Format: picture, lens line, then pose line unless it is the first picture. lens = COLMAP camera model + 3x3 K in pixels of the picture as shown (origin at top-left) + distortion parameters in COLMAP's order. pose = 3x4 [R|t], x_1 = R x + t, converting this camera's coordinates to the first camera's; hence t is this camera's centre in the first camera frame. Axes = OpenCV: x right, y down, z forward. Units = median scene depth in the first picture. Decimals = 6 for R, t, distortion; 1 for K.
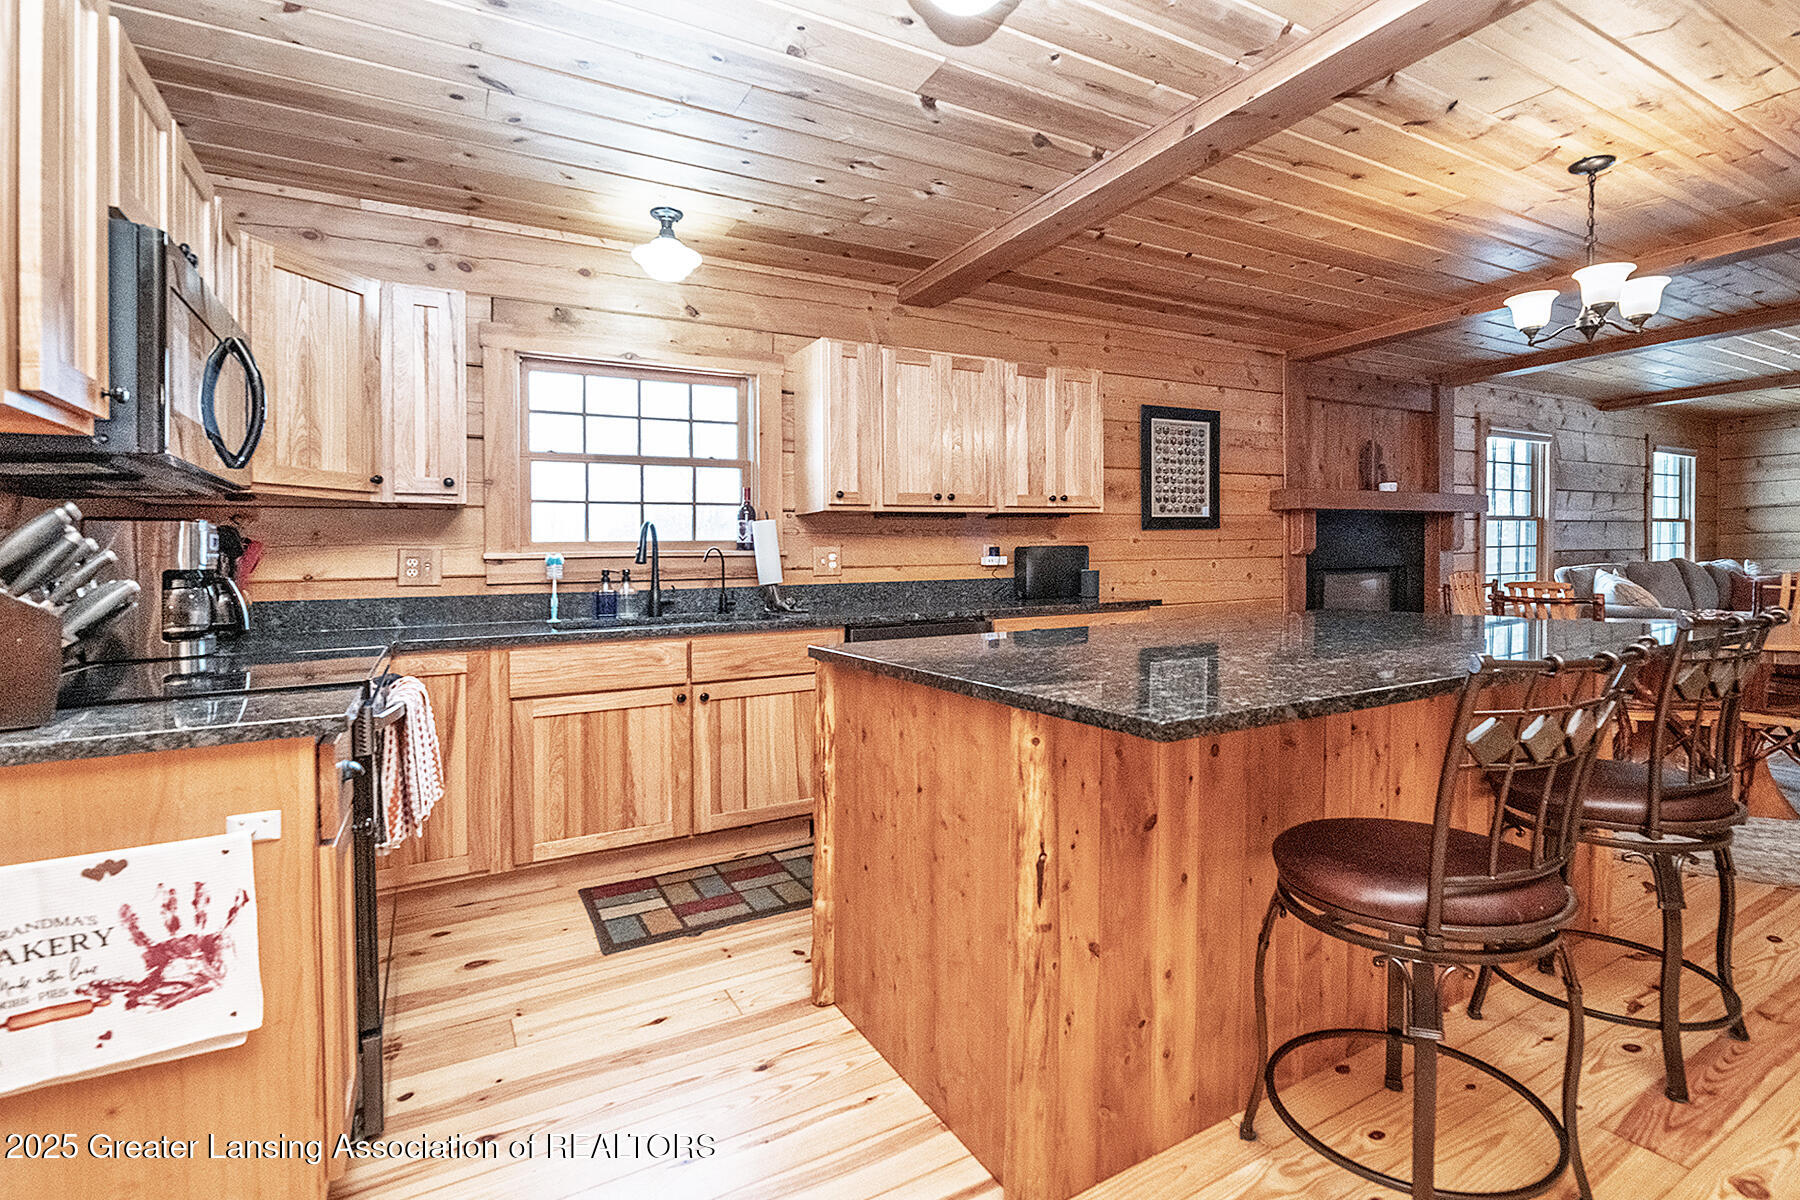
lens RADIAL K [[729.5, 0, 896.1], [0, 729.5, 589.0], [0, 0, 1]] dist [-0.000137, 0.000035]
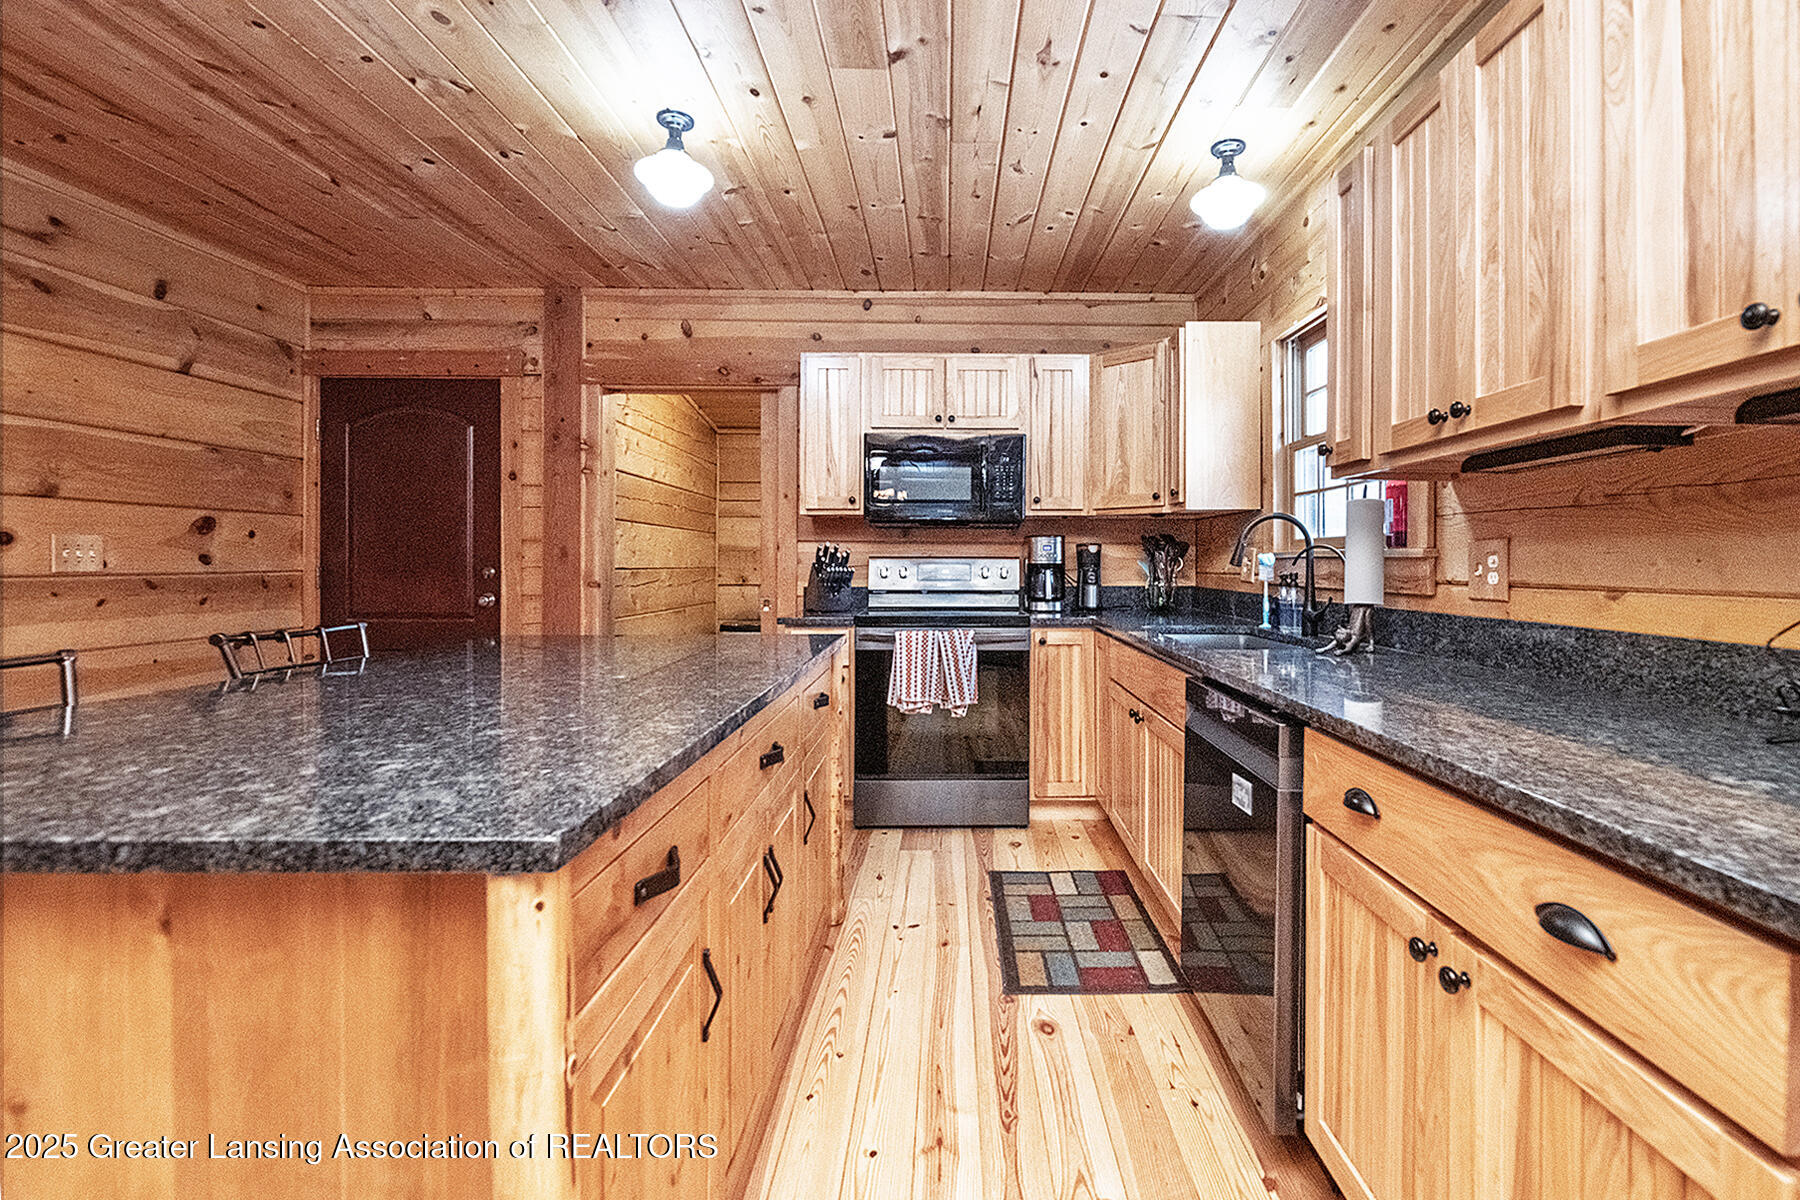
lens RADIAL K [[844.7, 0, 900.8], [0, 844.7, 558.9], [0, 0, 1]] dist [-0.000152, -0.000004]
pose [[-0.453627, 0.015825, -0.891051, 0.486362], [-0.028532, 0.999072, 0.032269, -0.043651], [0.890735, 0.040061, -0.452755, 0.754166]]
